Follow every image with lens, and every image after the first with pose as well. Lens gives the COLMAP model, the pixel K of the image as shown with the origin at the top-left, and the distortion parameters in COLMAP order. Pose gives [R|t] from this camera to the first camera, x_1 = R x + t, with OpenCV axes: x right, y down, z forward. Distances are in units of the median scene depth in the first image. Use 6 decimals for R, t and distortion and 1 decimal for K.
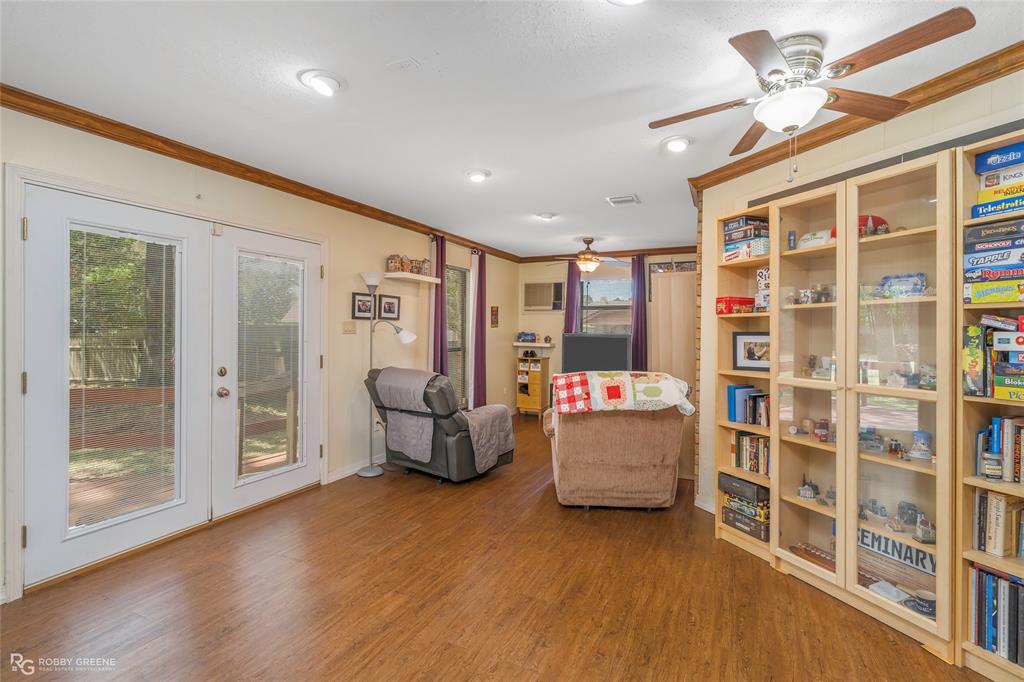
lens RADIAL K [[462.0, 0, 507.6], [0, 462.0, 328.5], [0, 0, 1]] dist [-0.004313, -0.000301]
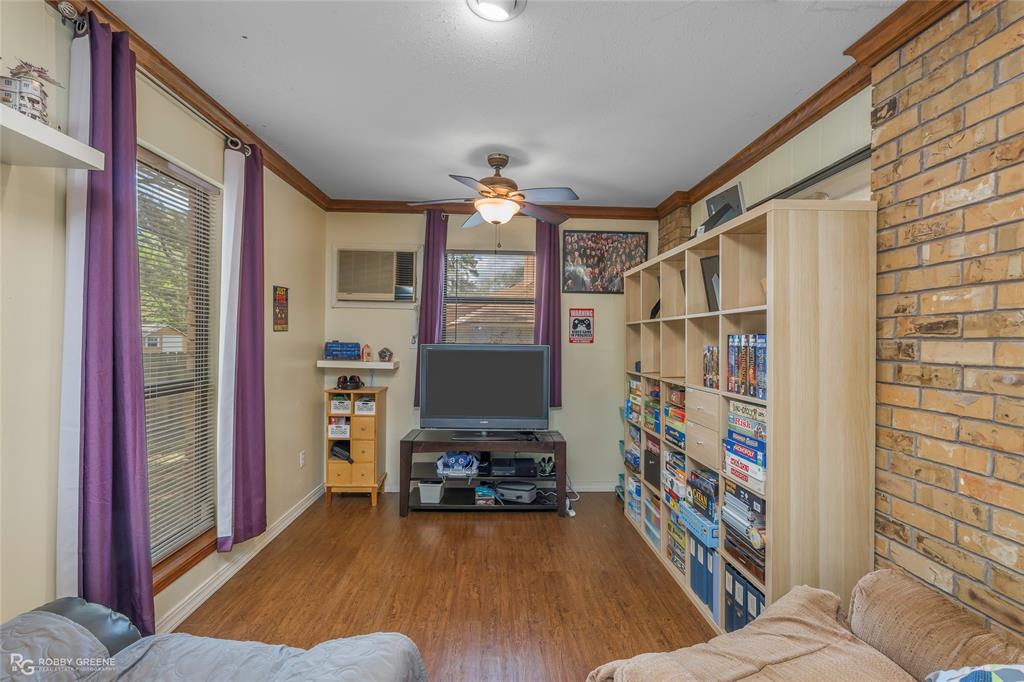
lens RADIAL K [[476.3, 0, 512.0], [0, 476.3, 341.0], [0, 0, 1]] dist [-0.002702, 0.000636]
pose [[0.887568, 0.001134, 0.460675, -0.040084], [-0.006316, 0.999933, 0.009706, 0.001034], [-0.460633, -0.011524, 0.887516, 0.440794]]
